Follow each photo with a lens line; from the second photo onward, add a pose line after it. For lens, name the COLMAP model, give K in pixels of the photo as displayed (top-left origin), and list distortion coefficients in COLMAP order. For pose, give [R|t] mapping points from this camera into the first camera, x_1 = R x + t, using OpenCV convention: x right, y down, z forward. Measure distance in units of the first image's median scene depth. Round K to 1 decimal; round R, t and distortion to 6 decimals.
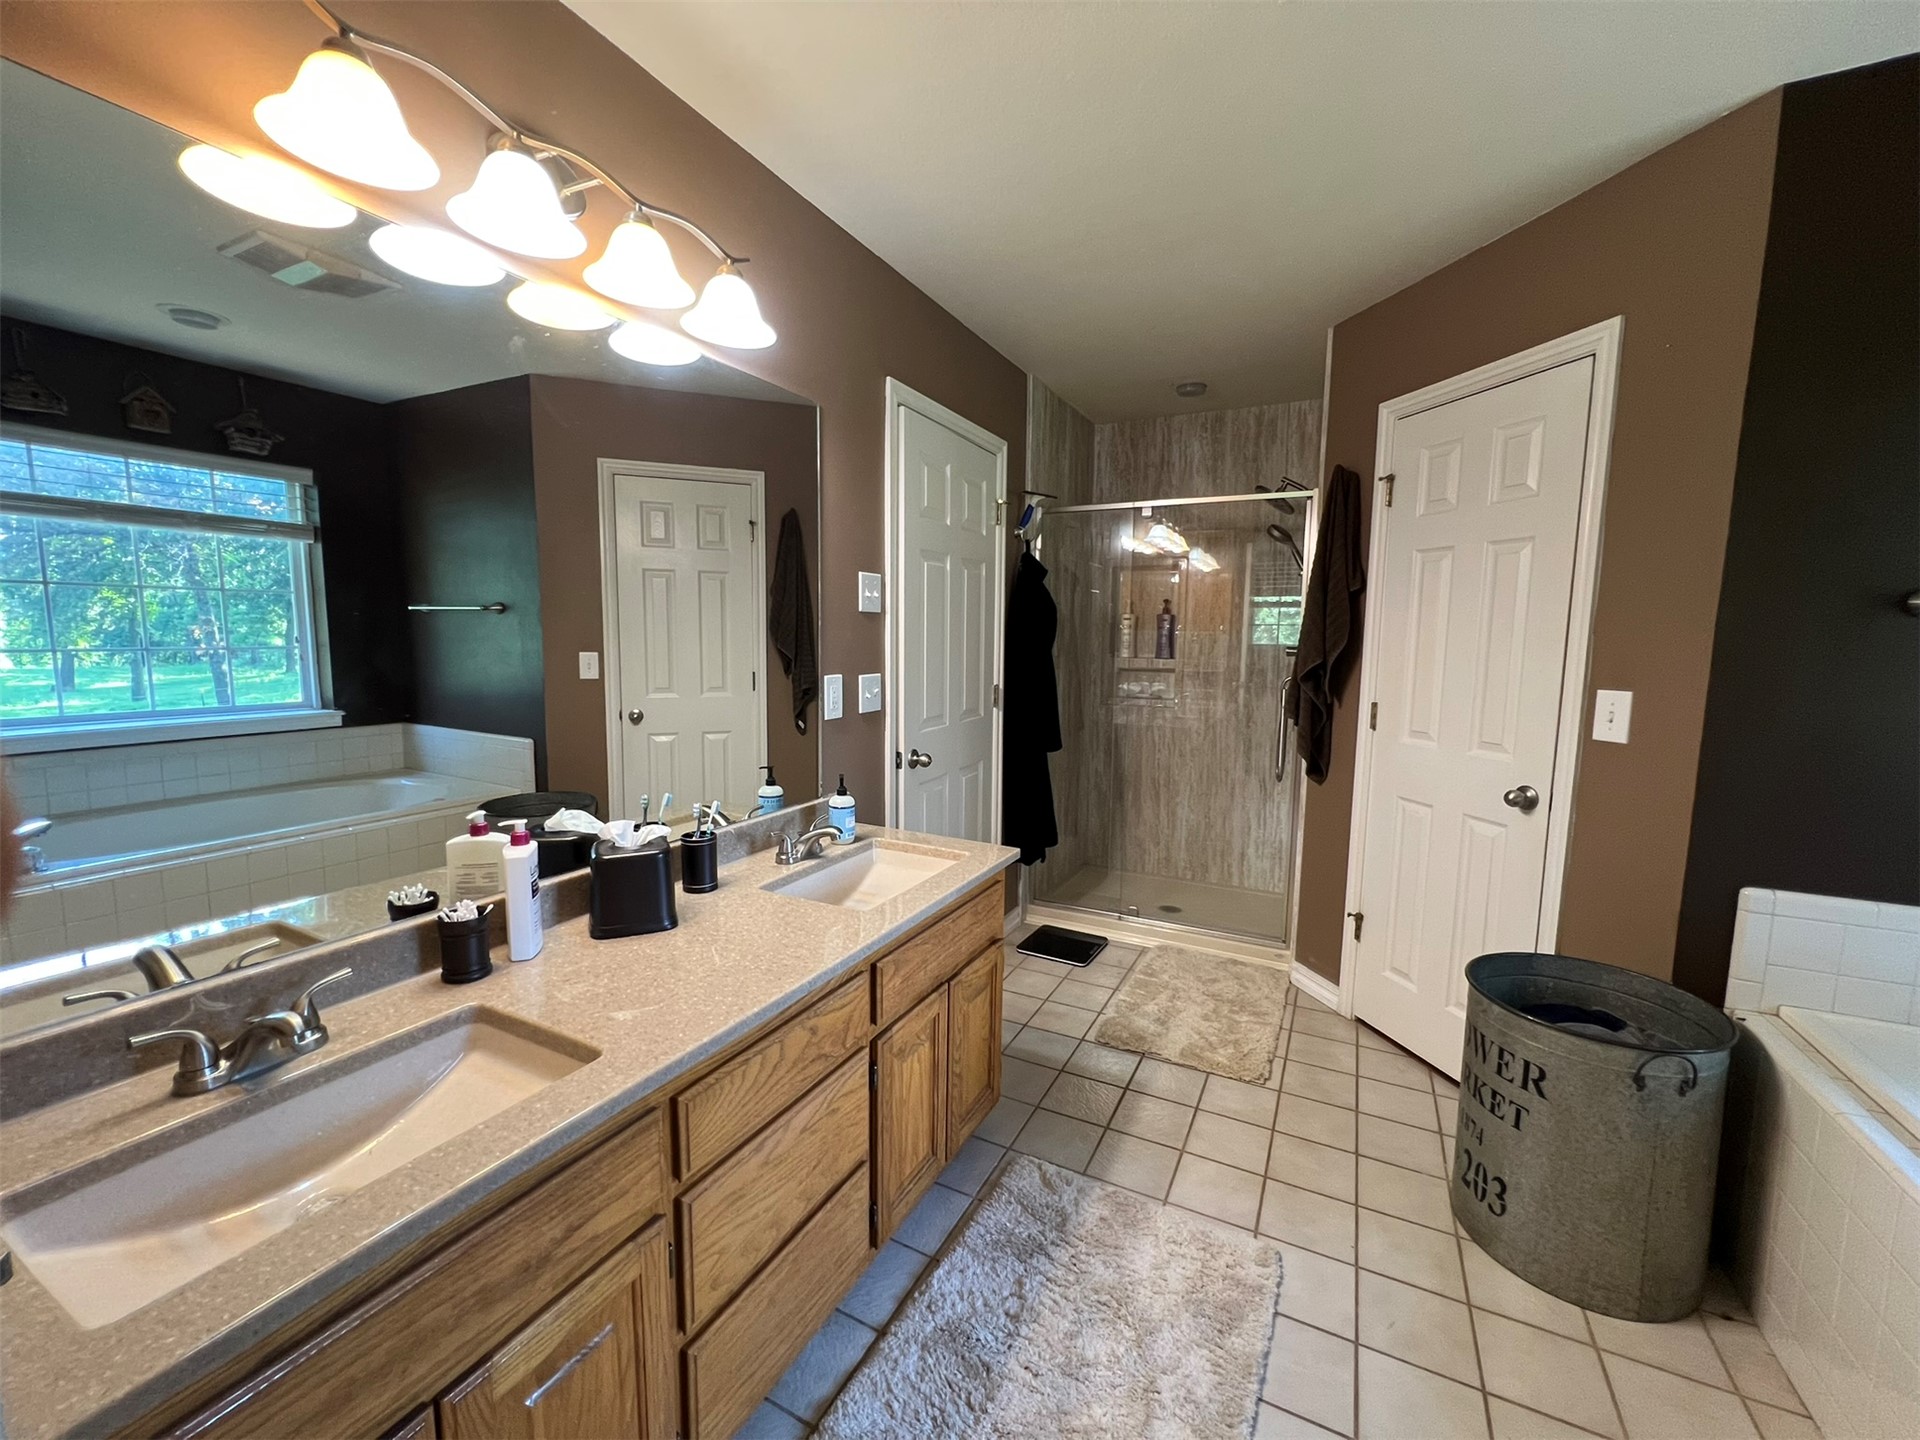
lens RADIAL K [[776.3, 0, 960.0], [0, 776.3, 720.0], [0, 0, 1]] dist [-0.001428, 0.000691]
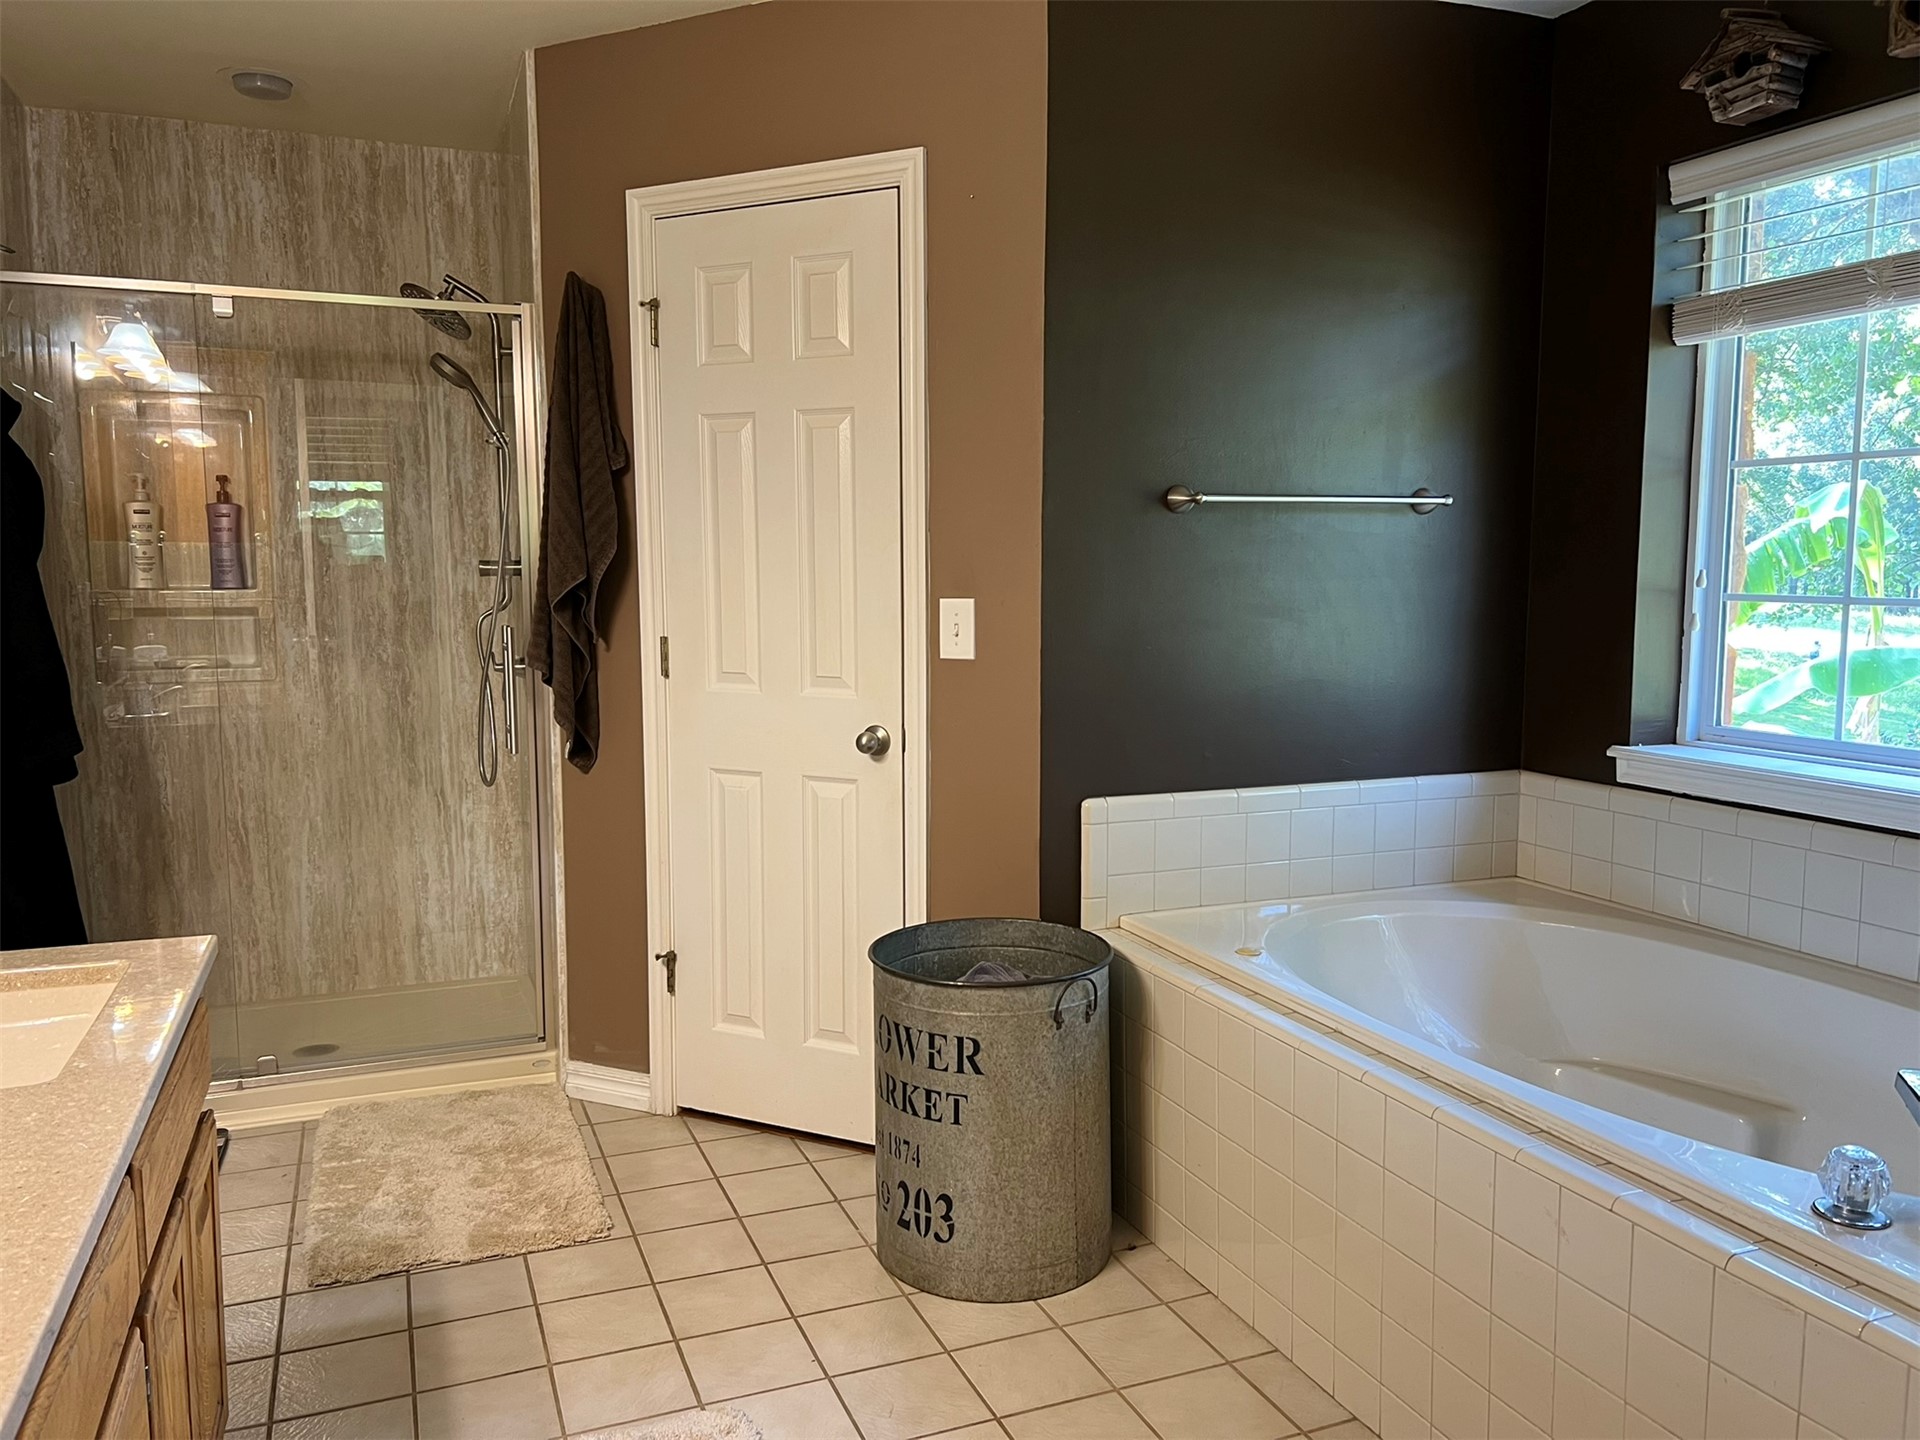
lens RADIAL K [[1472.0, 0, 960.0], [0, 1472.0, 720.0], [0, 0, 1]] dist [0.068883, -0.084866]
pose [[0.646722, -0.089107, 0.757503, -0.279227], [0.093650, 0.994914, 0.037080, 0.026479], [-0.756955, 0.046959, 0.651777, -0.031029]]
